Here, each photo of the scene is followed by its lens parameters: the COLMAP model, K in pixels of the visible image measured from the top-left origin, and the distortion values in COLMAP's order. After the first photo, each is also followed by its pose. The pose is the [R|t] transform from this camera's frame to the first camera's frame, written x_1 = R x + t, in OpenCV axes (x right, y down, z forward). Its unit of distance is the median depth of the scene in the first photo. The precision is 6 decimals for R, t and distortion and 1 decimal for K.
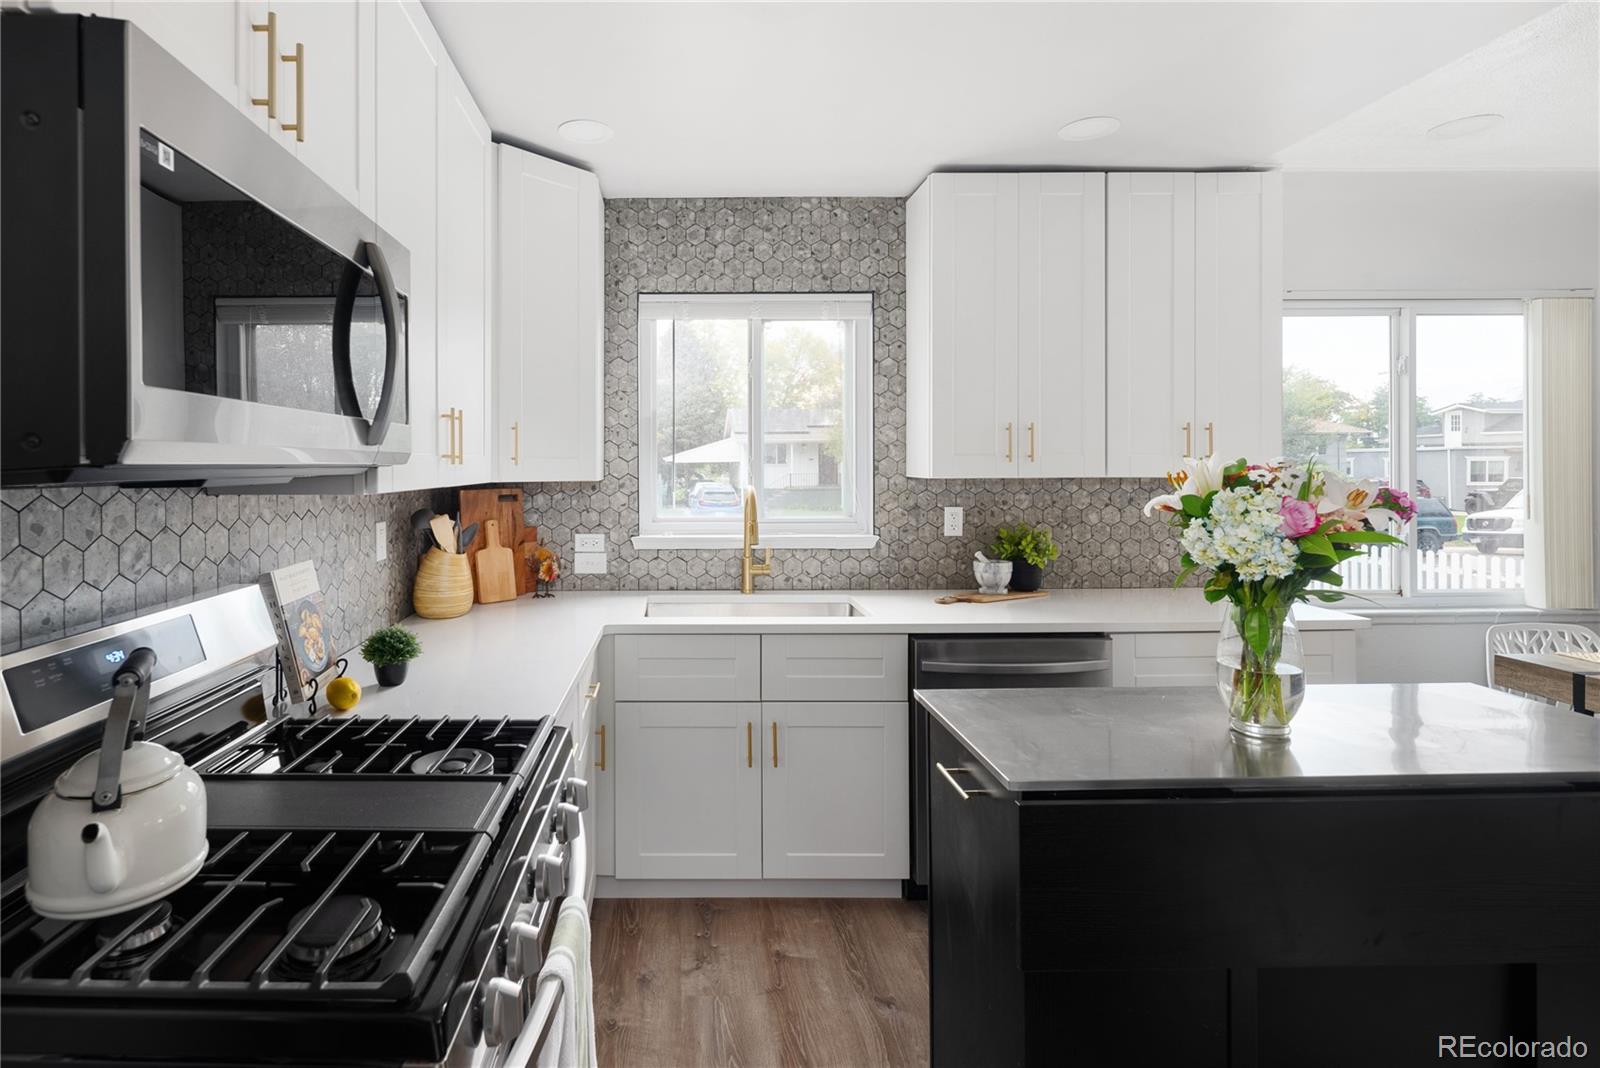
lens RADIAL K [[776.1, 0, 676.2], [0, 776.1, 464.5], [0, 0, 1]] dist [0.001112, -0.000465]
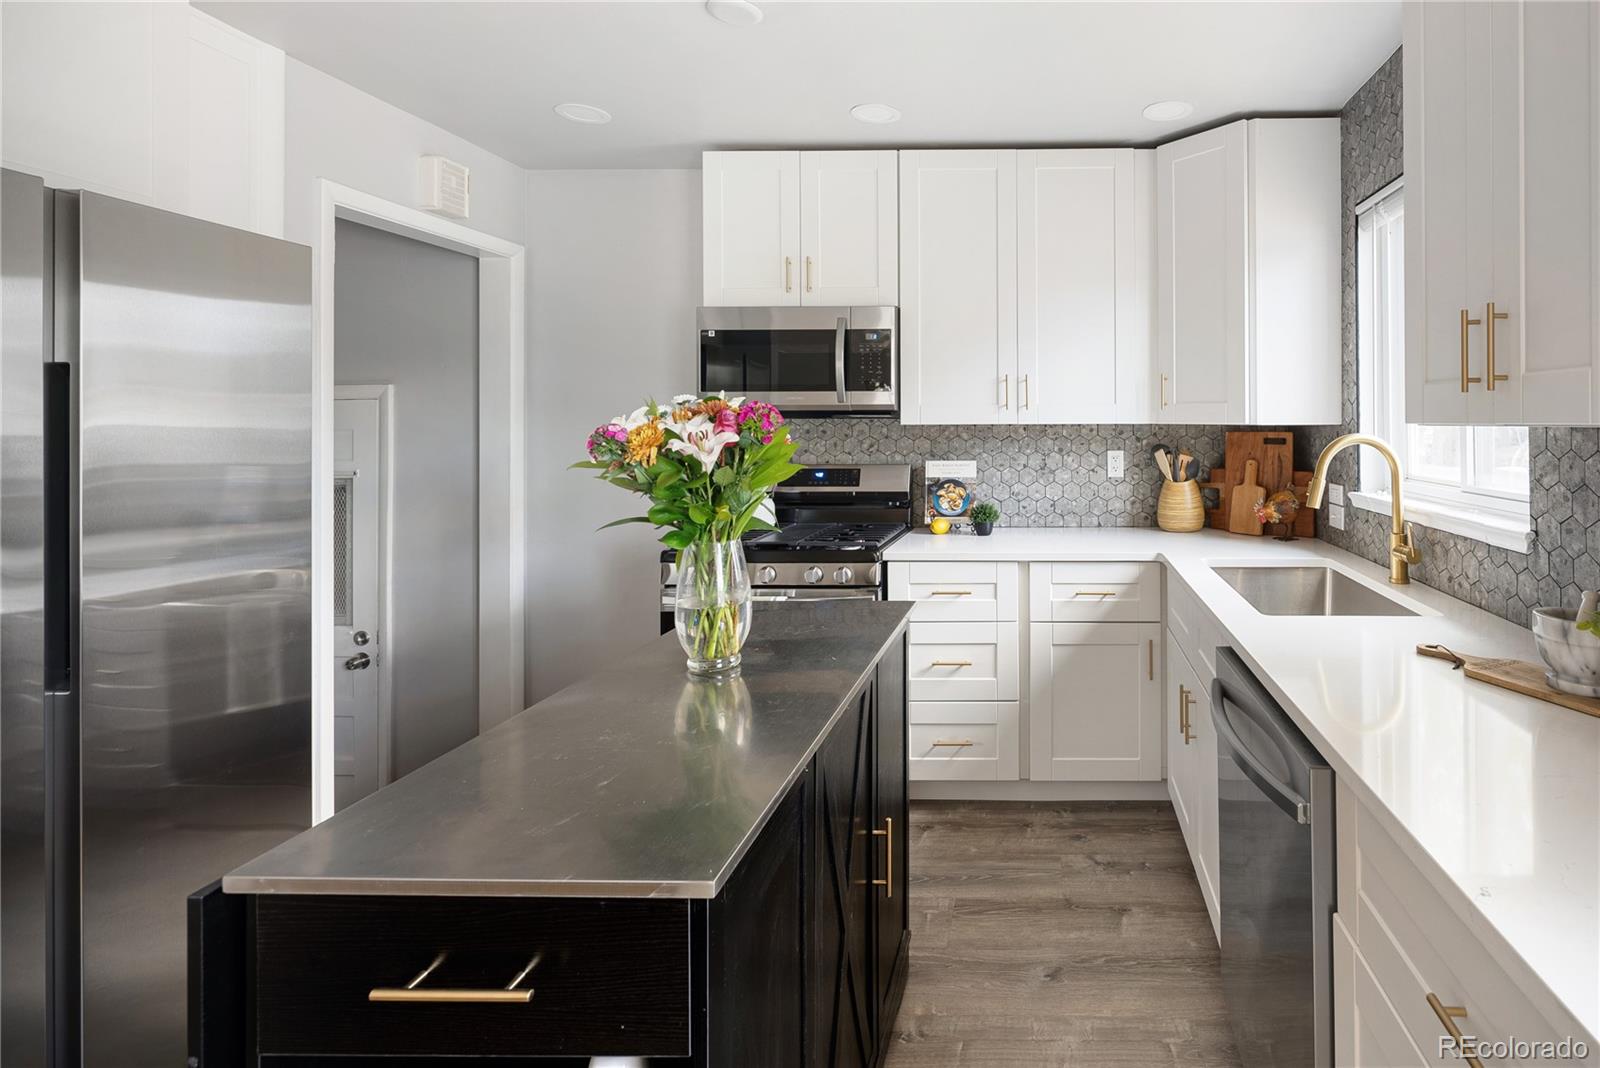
lens RADIAL K [[783.5, 0, 1026.4], [0, 783.5, 417.8], [0, 0, 1]] dist [0.000223, -0.000326]
pose [[-0.015565, -0.000053, -0.999879, 0.814127], [0.003166, 0.999995, -0.000102, 0.010322], [0.999874, -0.003167, -0.015565, 0.653476]]
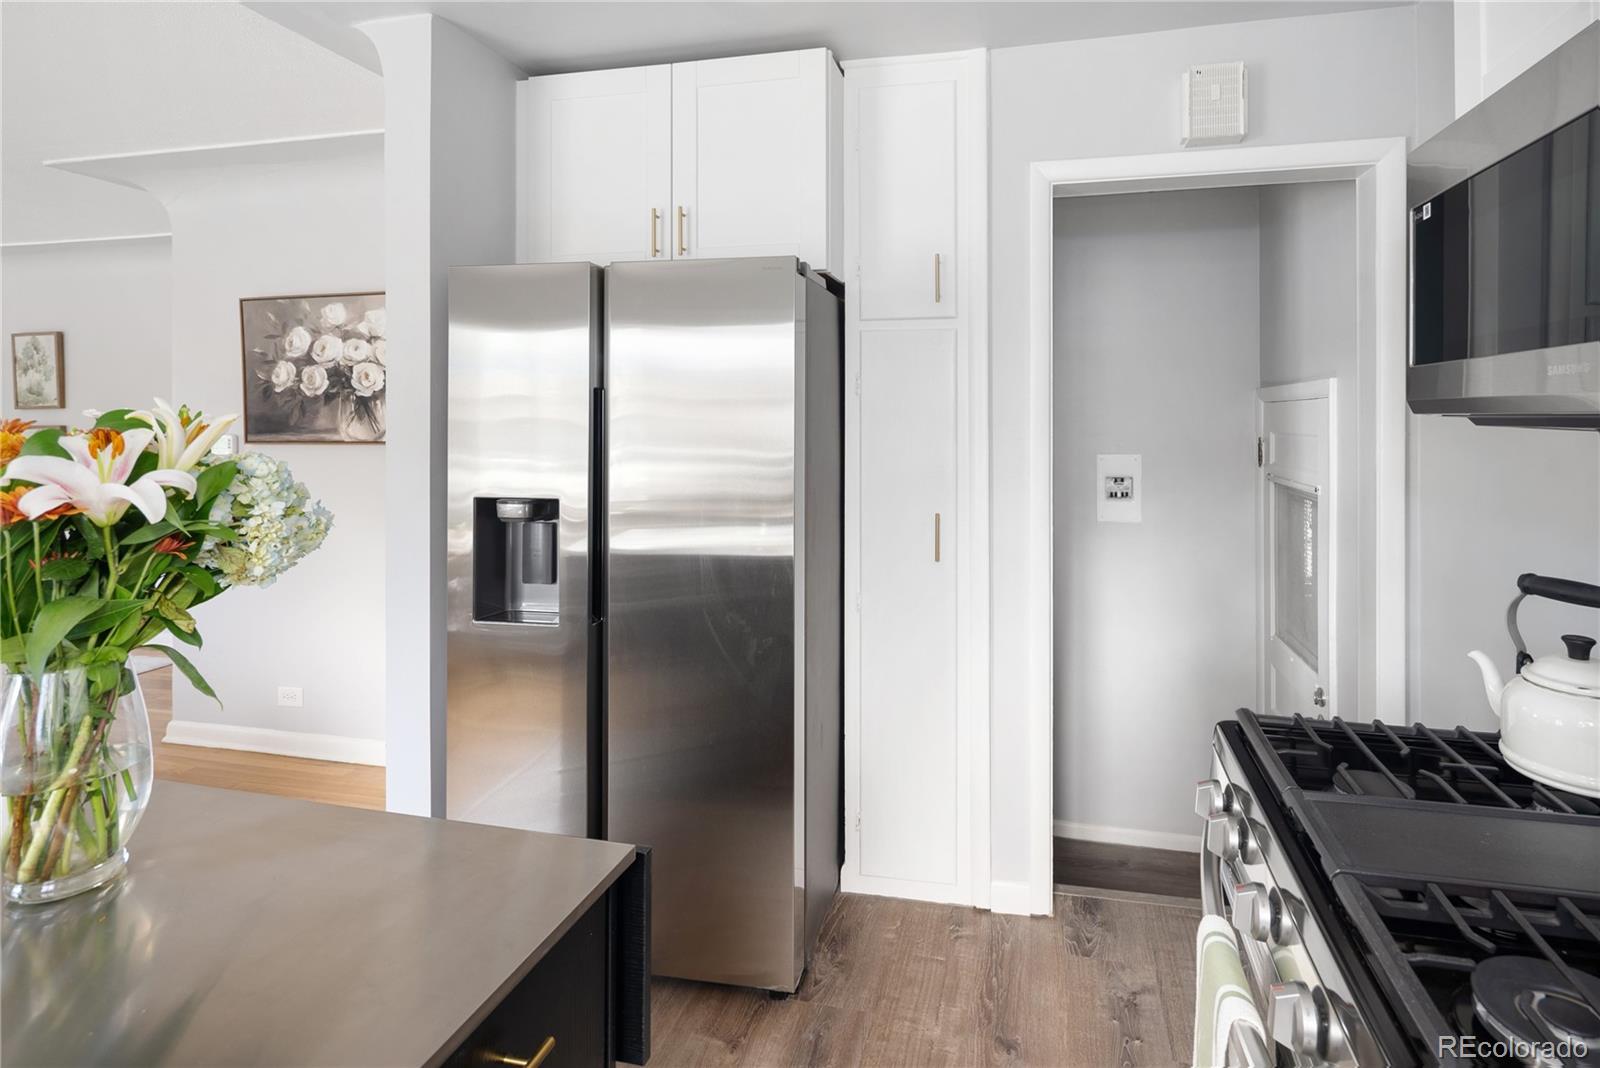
lens RADIAL K [[782.3, 0, 878.5], [0, 782.3, 415.1], [0, 0, 1]] dist [0.000046, -0.001284]
pose [[-0.978324, 0.005538, 0.207006, 0.018016], [0.004935, 0.999982, -0.003429, 0.000916], [-0.207021, -0.002333, -0.978334, 0.664057]]
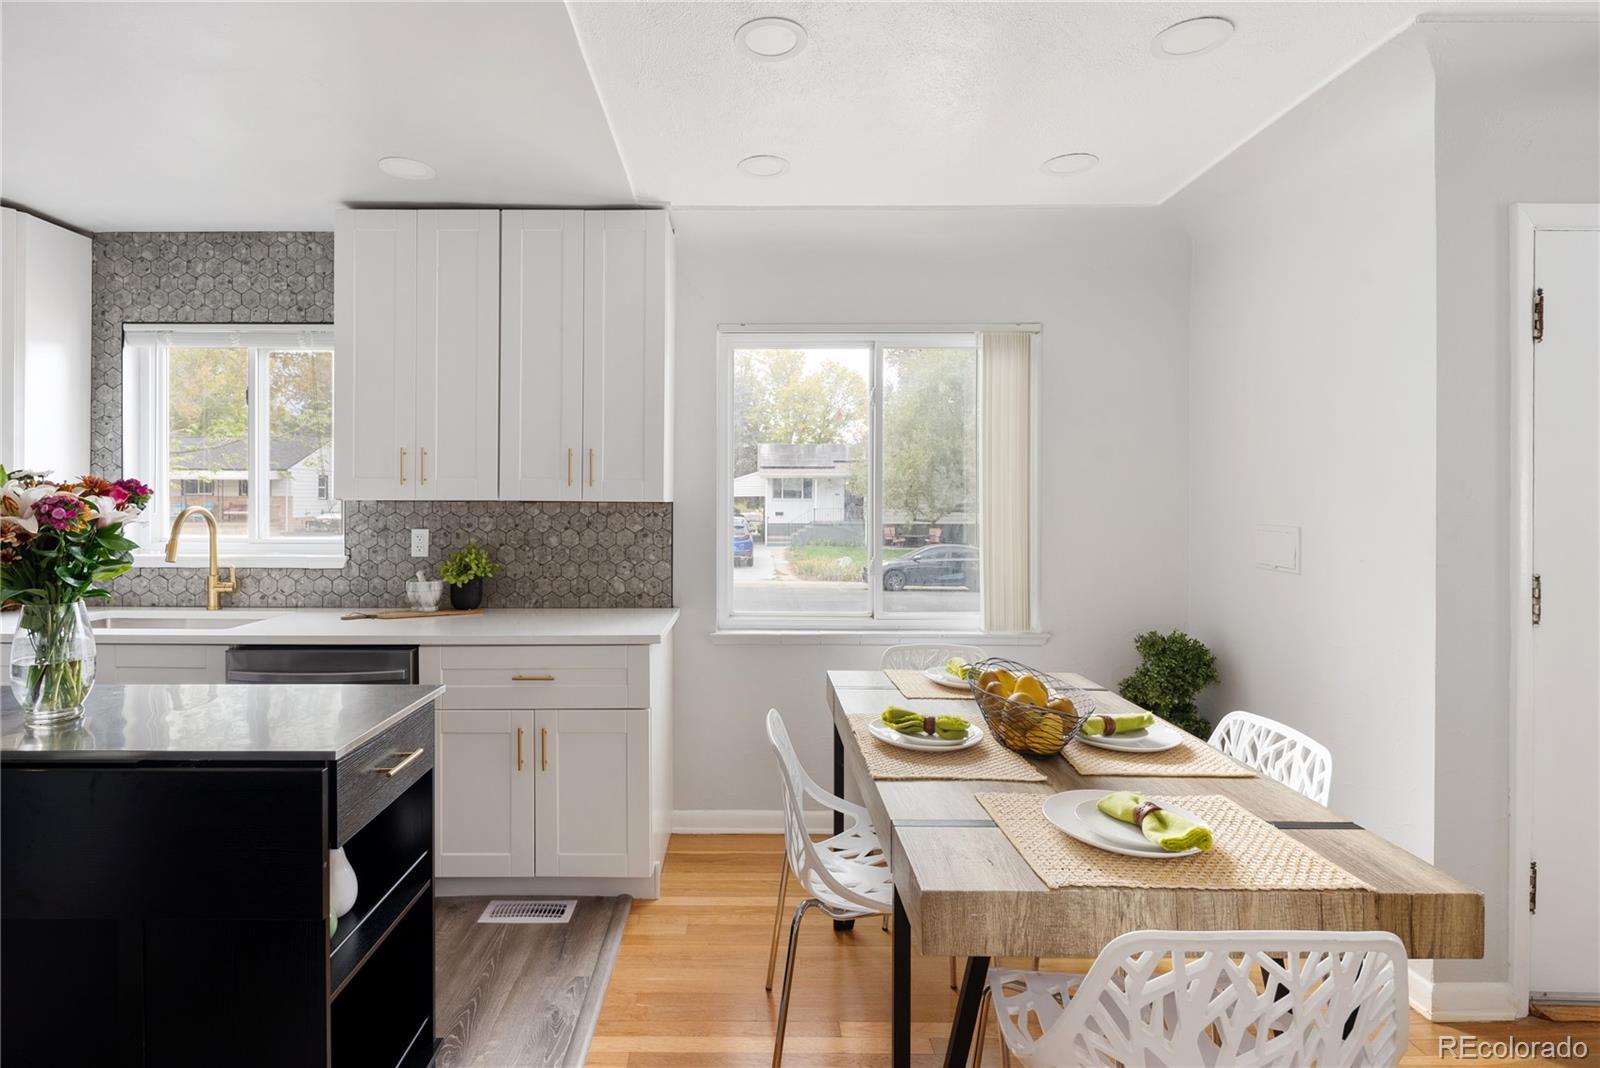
lens RADIAL K [[782.1, 0, 744.6], [0, 782.1, 499.1], [0, 0, 1]] dist [-0.000170, -0.000526]
pose [[0.999948, 0.007204, -0.007226, 0.800137], [-0.007209, 0.999974, -0.000685, 0.011976], [0.007221, 0.000737, 0.999974, -0.048598]]
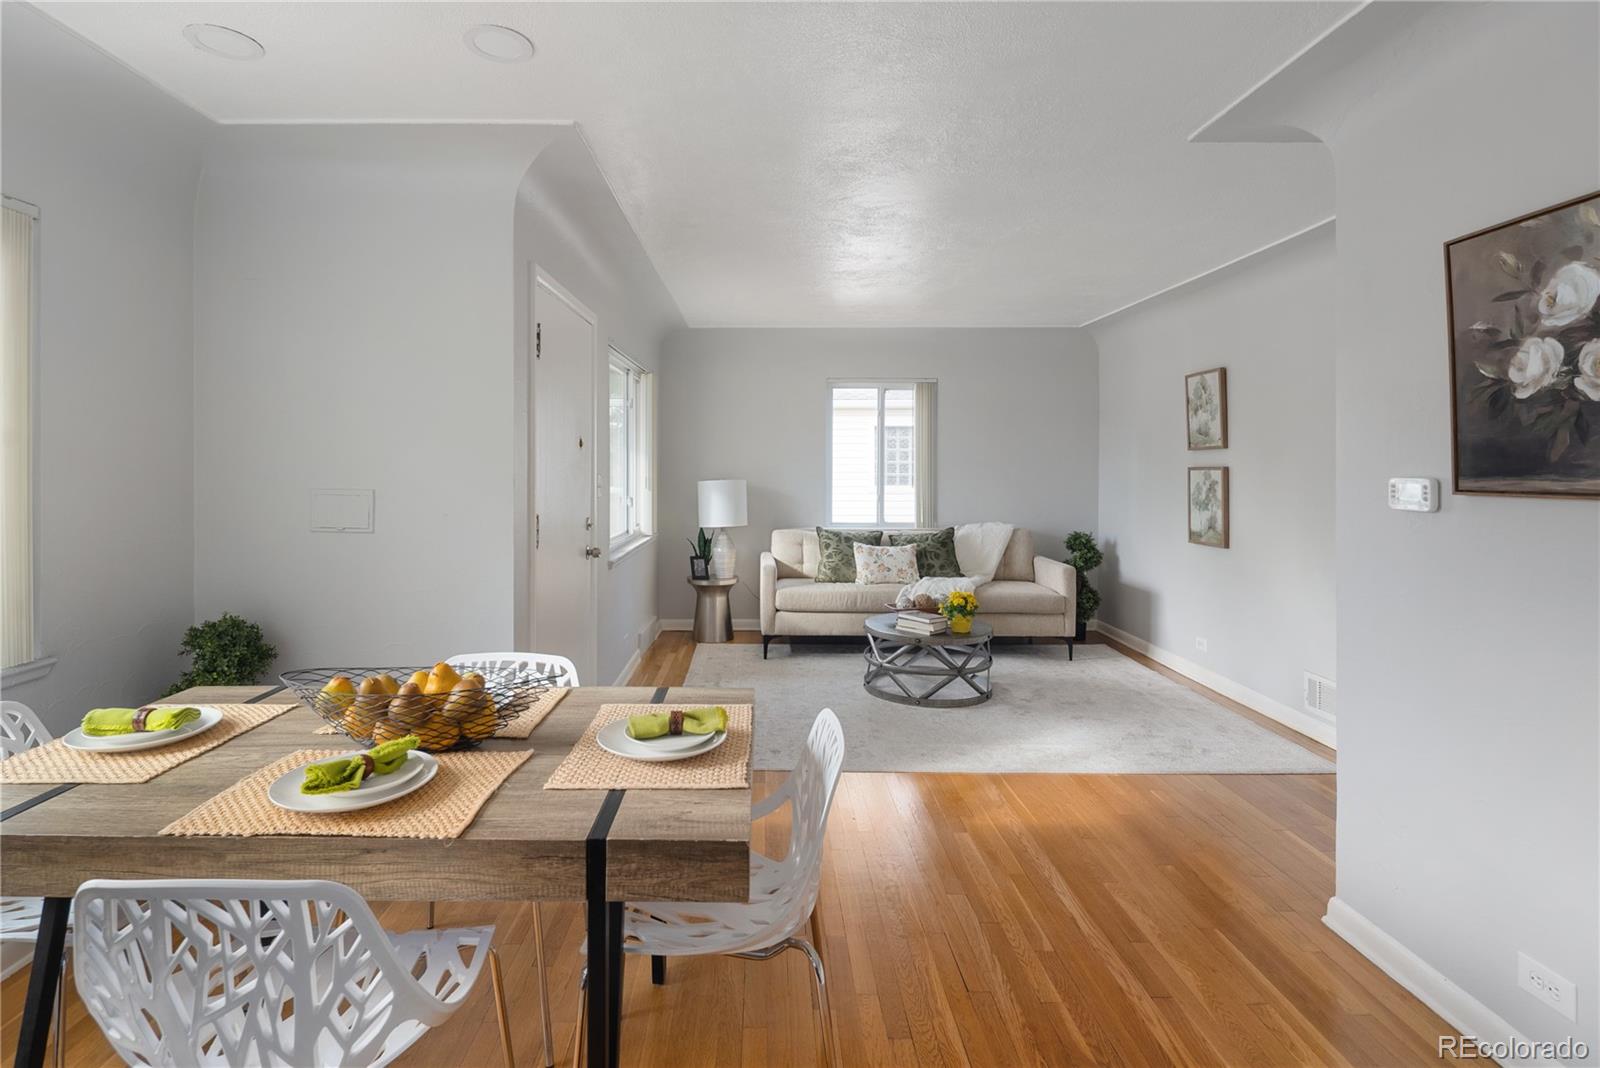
lens RADIAL K [[783.7, 0, 758.6], [0, 783.7, 466.4], [0, 0, 1]] dist [-0.000350, -0.002103]
pose [[0.001871, 0.002761, 0.999994, 0.476070], [0.000403, 0.999996, -0.002762, 0.012061], [-0.999998, 0.000408, 0.001870, 0.339065]]
